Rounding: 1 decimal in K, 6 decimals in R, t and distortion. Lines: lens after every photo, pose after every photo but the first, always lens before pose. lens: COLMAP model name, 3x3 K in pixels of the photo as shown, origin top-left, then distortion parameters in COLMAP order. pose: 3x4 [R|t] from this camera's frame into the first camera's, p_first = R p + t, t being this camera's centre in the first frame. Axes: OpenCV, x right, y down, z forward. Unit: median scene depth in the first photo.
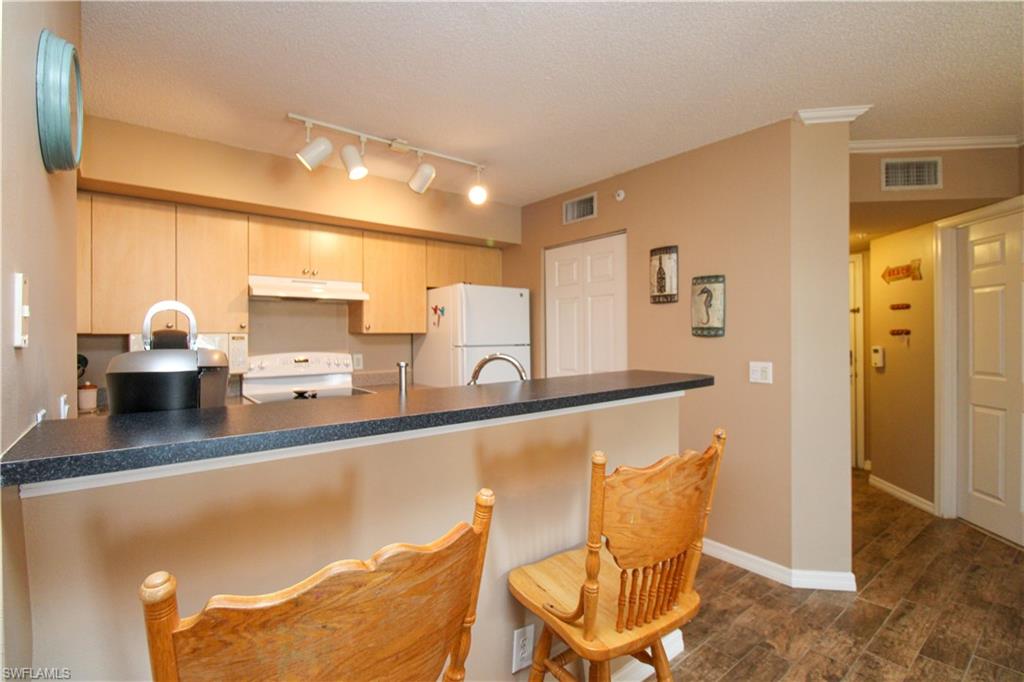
lens RADIAL K [[470.4, 0, 512.0], [0, 470.4, 341.0], [0, 0, 1]] dist [0.002476, 0.000128]
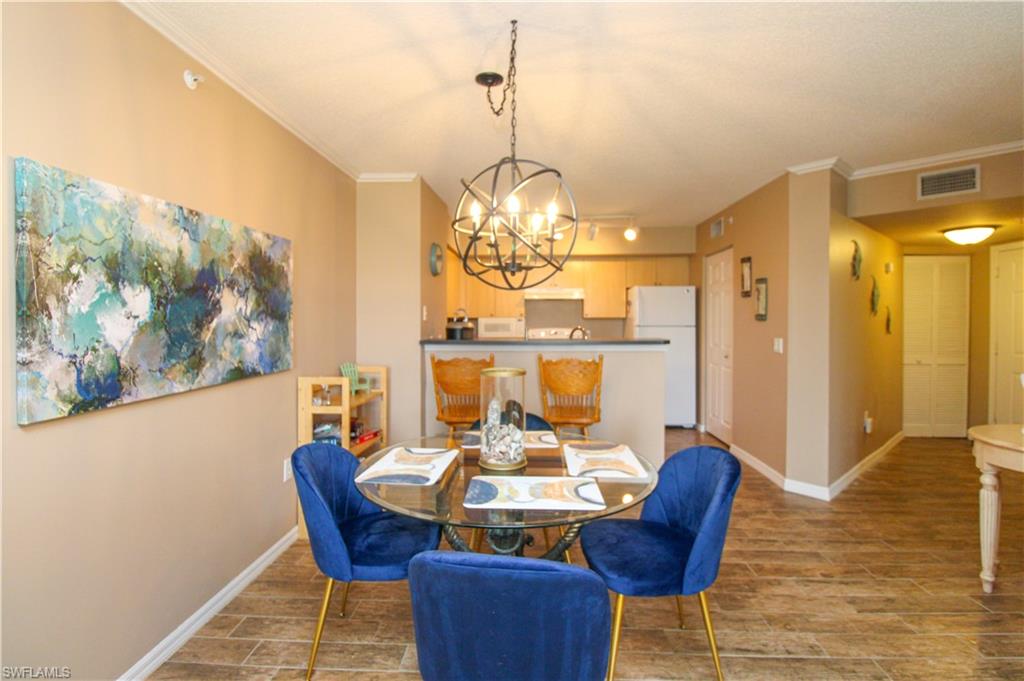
lens RADIAL K [[487.3, 0, 511.8], [0, 487.3, 335.6], [0, 0, 1]] dist [-0.000537, -0.000259]
pose [[0.743550, 0.026646, -0.668149, 0.790669], [-0.012931, 0.999592, 0.025473, 0.007718], [0.668555, -0.010301, 0.743591, -0.575346]]
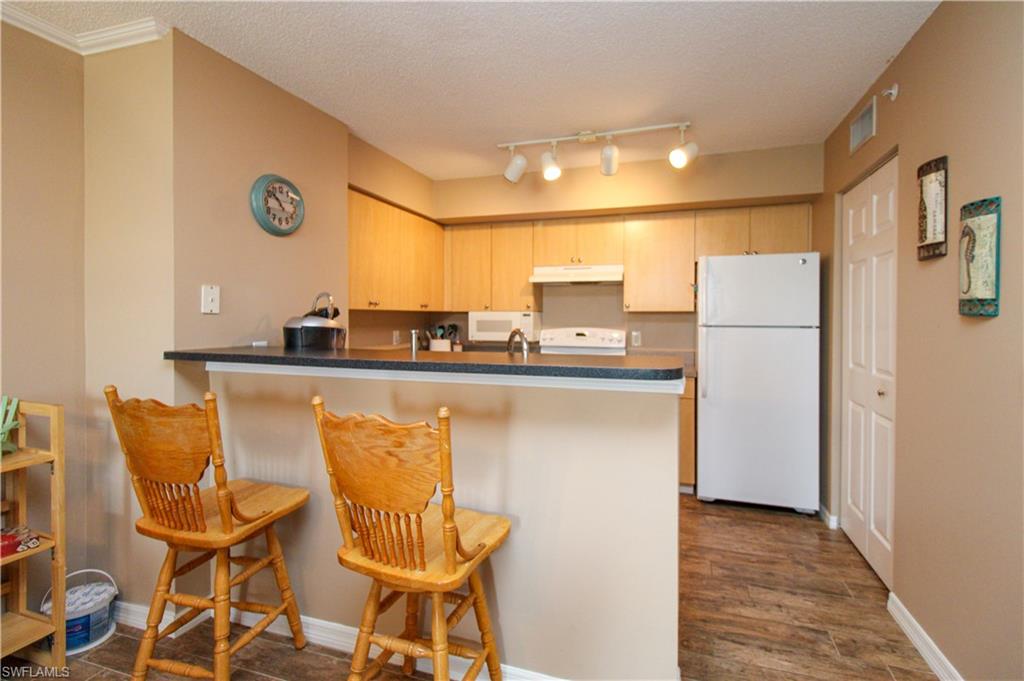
lens RADIAL K [[477.7, 0, 521.8], [0, 477.7, 327.8], [0, 0, 1]] dist [0.003550, 0.000253]
pose [[0.542164, 0.028842, -0.839777, 0.553498], [-0.018293, 0.999579, 0.022520, 0.000442], [0.840073, 0.003152, 0.542464, 0.255284]]
